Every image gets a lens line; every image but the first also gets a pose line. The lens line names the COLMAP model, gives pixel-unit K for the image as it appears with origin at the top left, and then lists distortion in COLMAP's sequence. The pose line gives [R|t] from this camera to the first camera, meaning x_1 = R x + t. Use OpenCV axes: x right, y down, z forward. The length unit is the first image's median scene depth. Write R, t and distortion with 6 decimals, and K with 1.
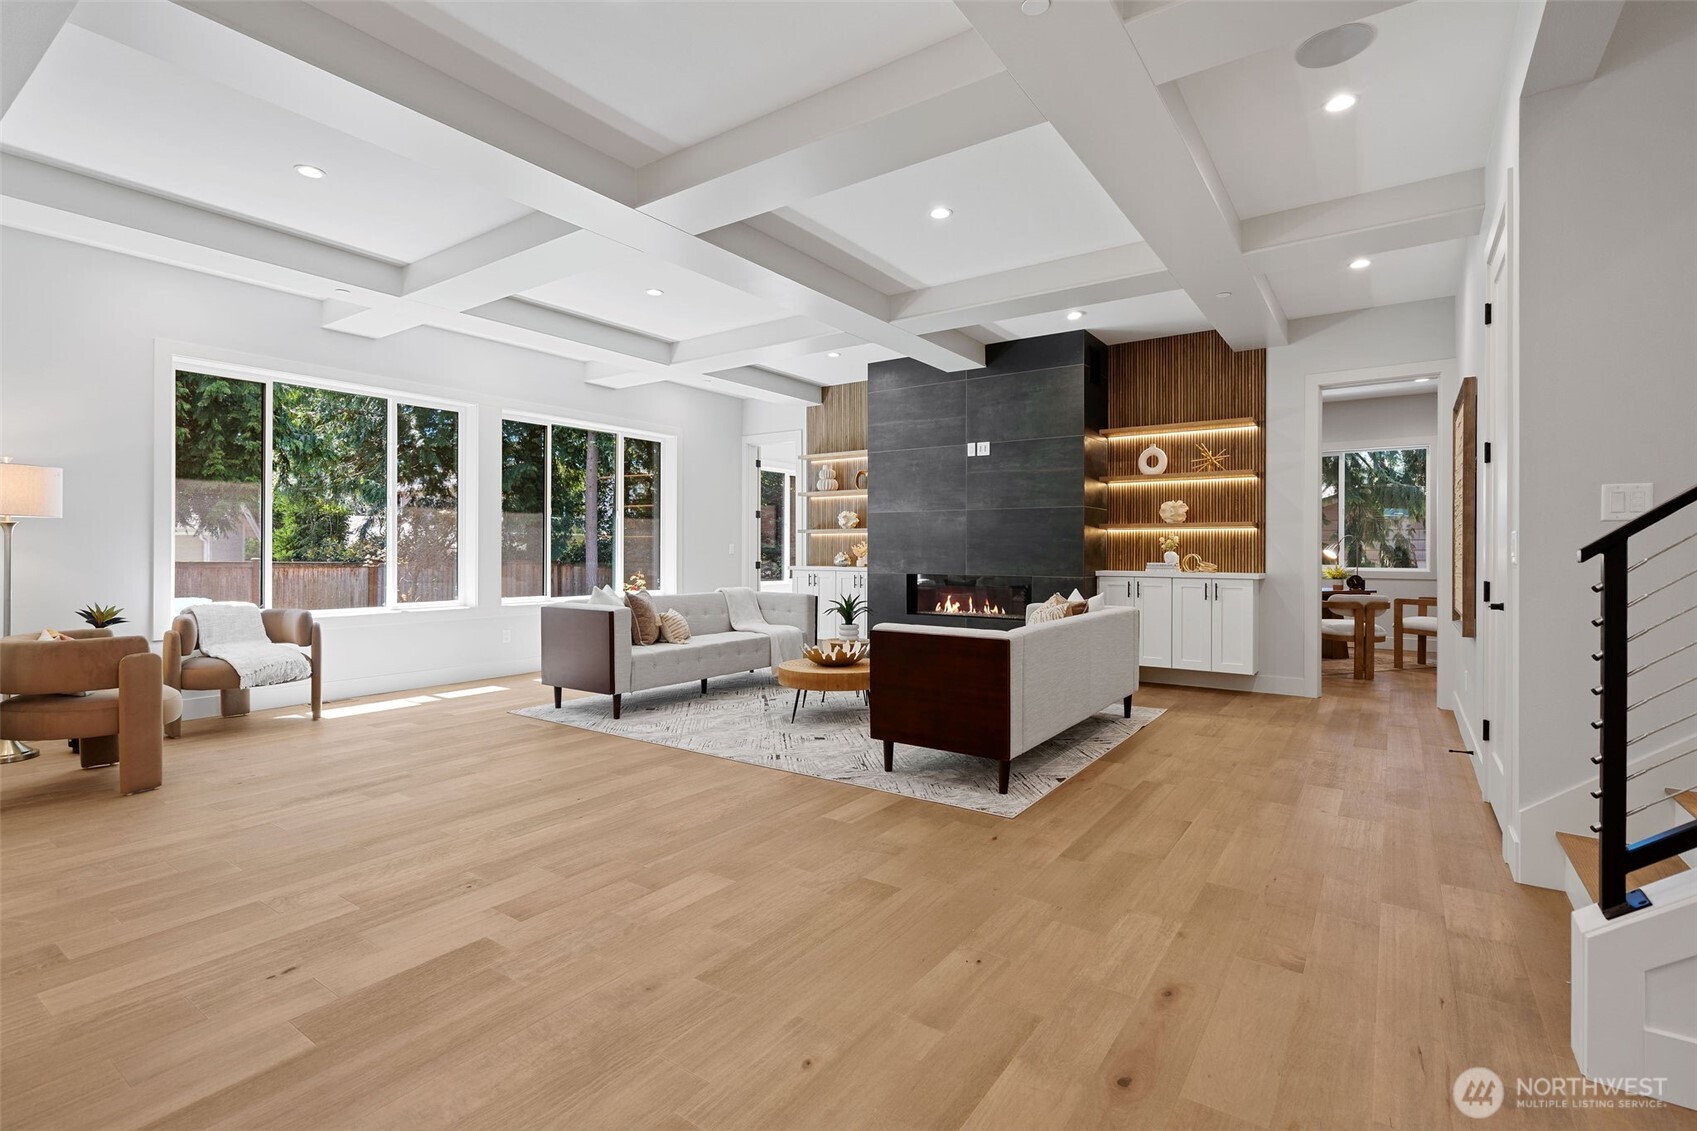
lens RADIAL K [[777.2, 0, 842.9], [0, 777.2, 542.0], [0, 0, 1]] dist [-0.000114, -0.000537]
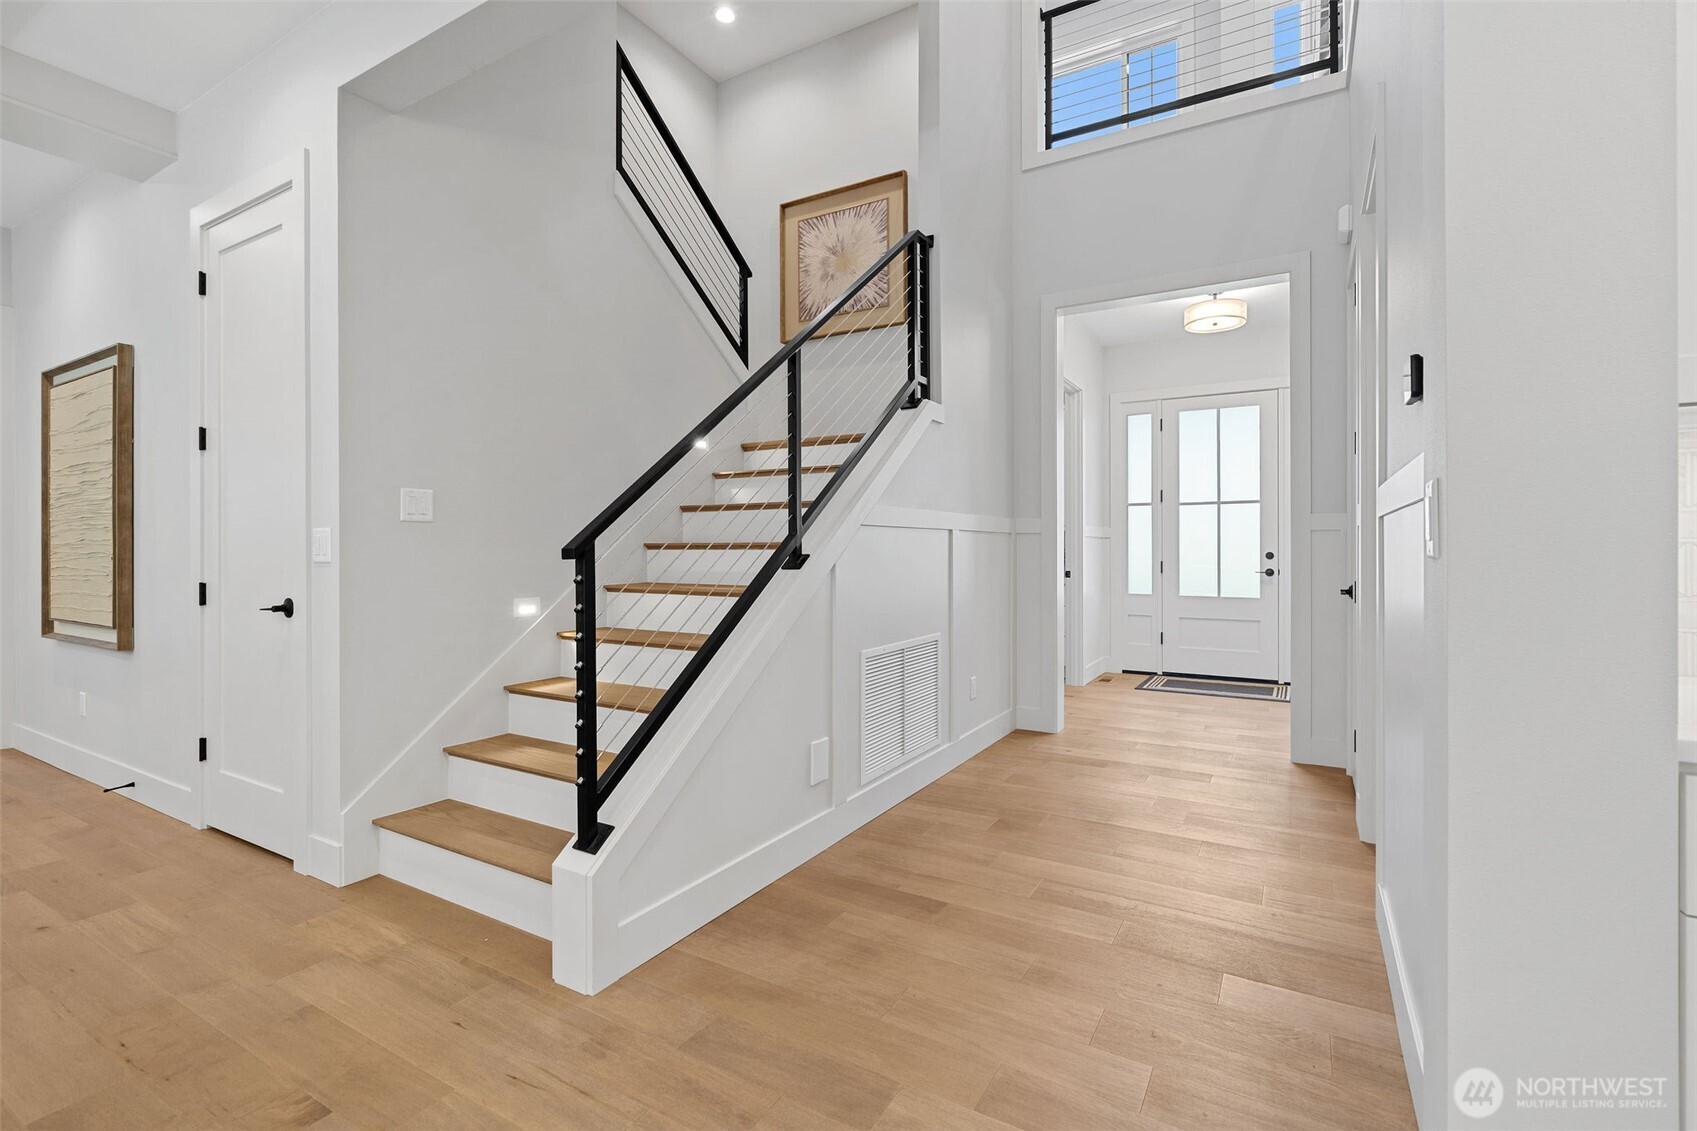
lens RADIAL K [[777.2, 0, 842.9], [0, 777.2, 542.0], [0, 0, 1]] dist [-0.000114, -0.000537]
pose [[-0.076231, -0.005521, 0.997075, -0.159132], [-0.007212, 0.999962, 0.004986, -0.008223], [-0.997064, -0.006811, -0.076268, 0.442687]]
